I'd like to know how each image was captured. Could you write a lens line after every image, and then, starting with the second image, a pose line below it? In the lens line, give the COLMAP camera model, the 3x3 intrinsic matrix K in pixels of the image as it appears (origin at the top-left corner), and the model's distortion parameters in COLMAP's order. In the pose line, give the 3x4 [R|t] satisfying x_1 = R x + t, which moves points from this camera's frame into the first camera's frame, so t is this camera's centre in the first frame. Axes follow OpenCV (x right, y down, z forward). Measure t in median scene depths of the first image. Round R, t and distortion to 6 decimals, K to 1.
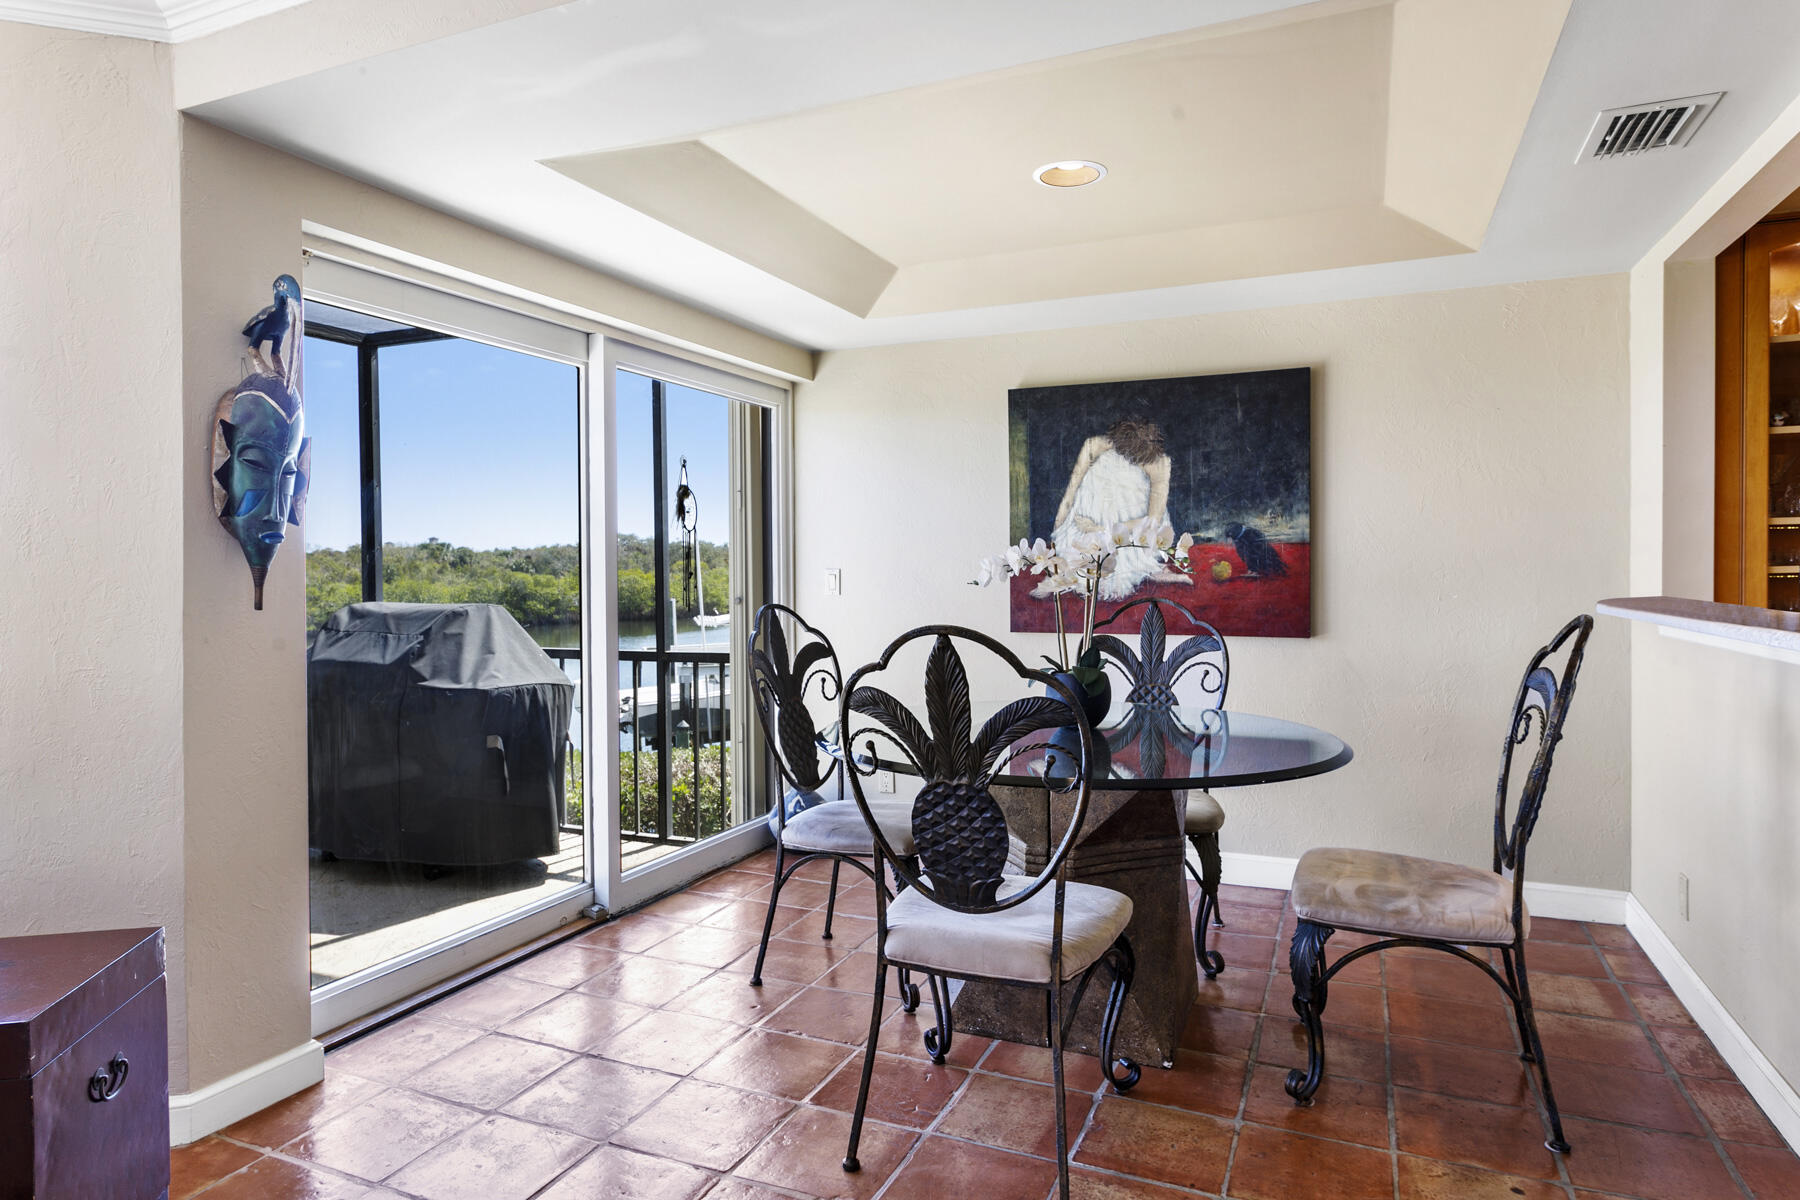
lens RADIAL K [[1066.9, 0, 909.4], [0, 1066.9, 586.0], [0, 0, 1]] dist [-0.001417, 0.000457]
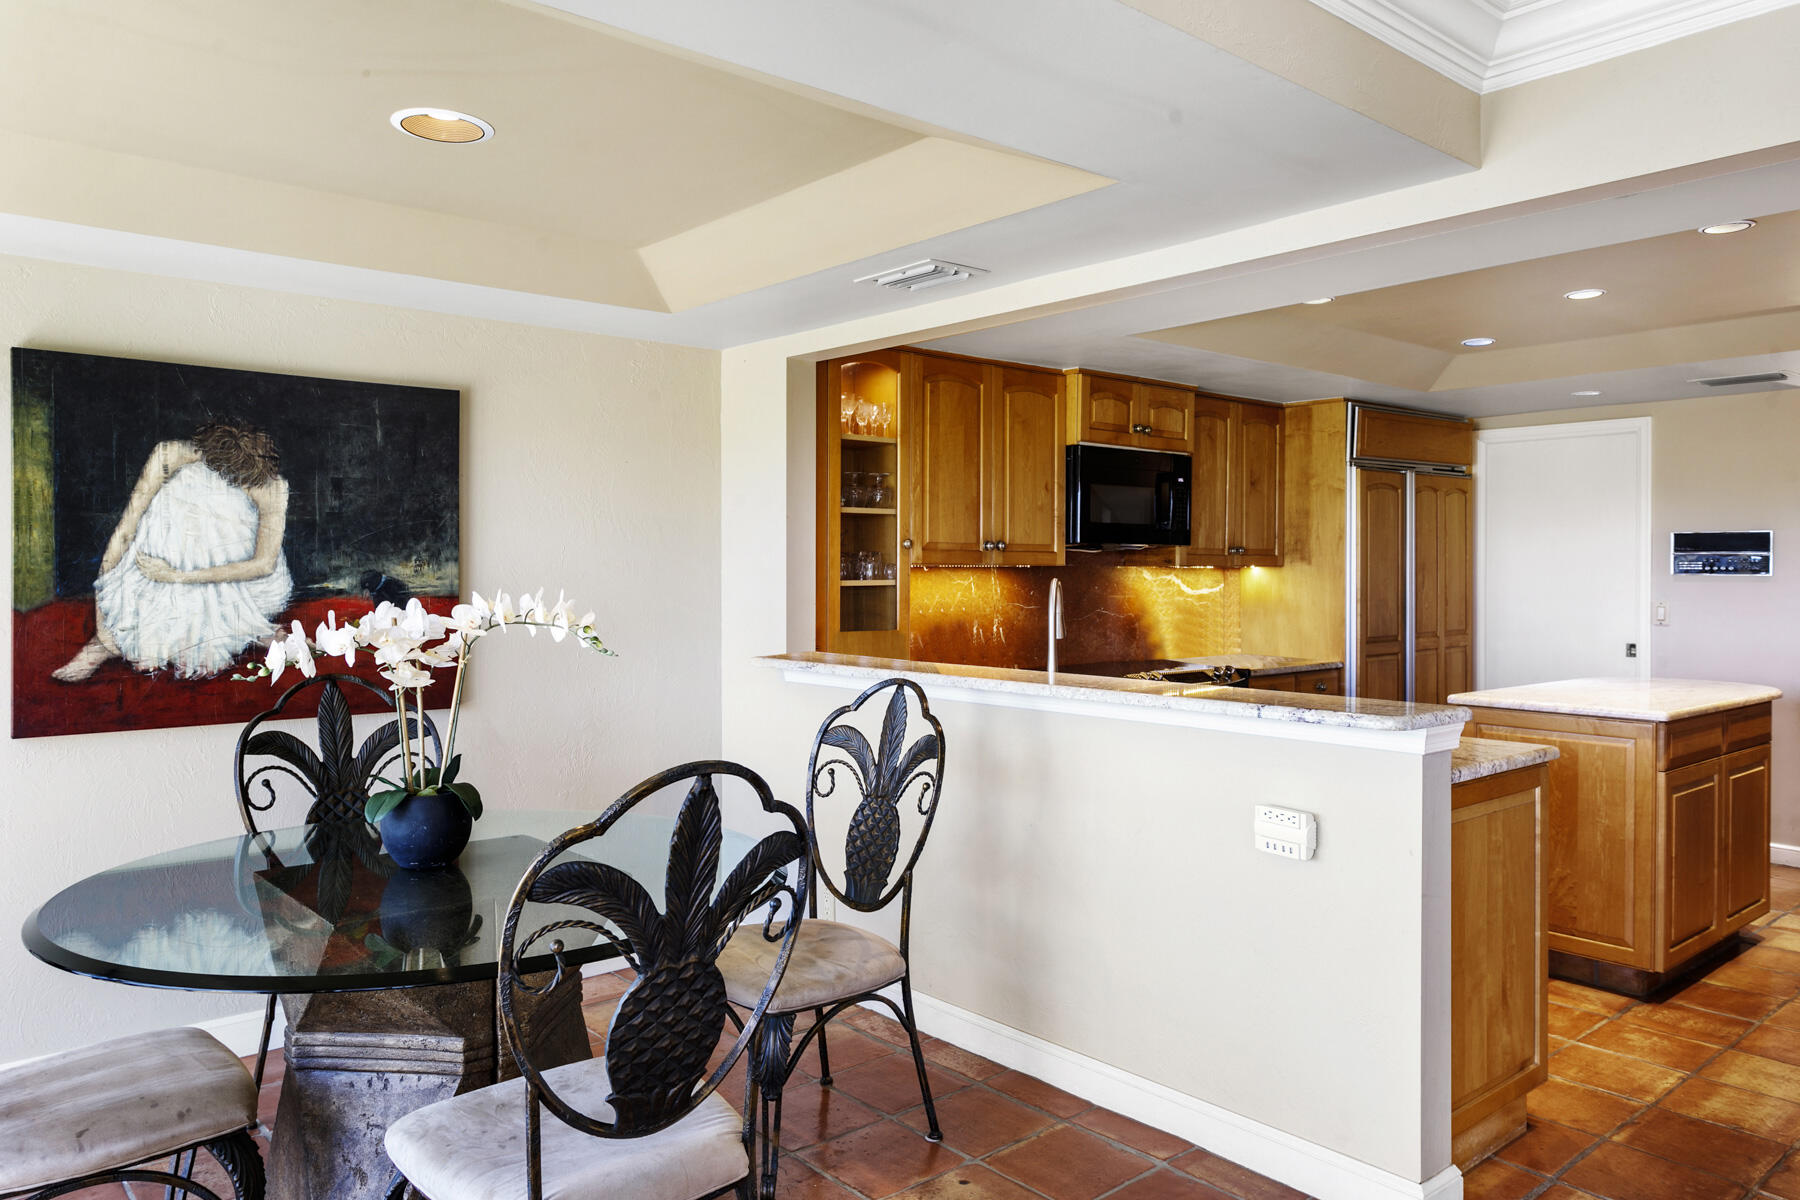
lens RADIAL K [[1255.1, 0, 907.3], [0, 1255.1, 571.8], [0, 0, 1]] dist [0.000048, -0.001146]
pose [[0.434043, 0.005676, 0.900874, -0.360979], [0.008358, 0.999912, -0.010327, -0.045170], [-0.900853, 0.012012, 0.433957, 0.233393]]
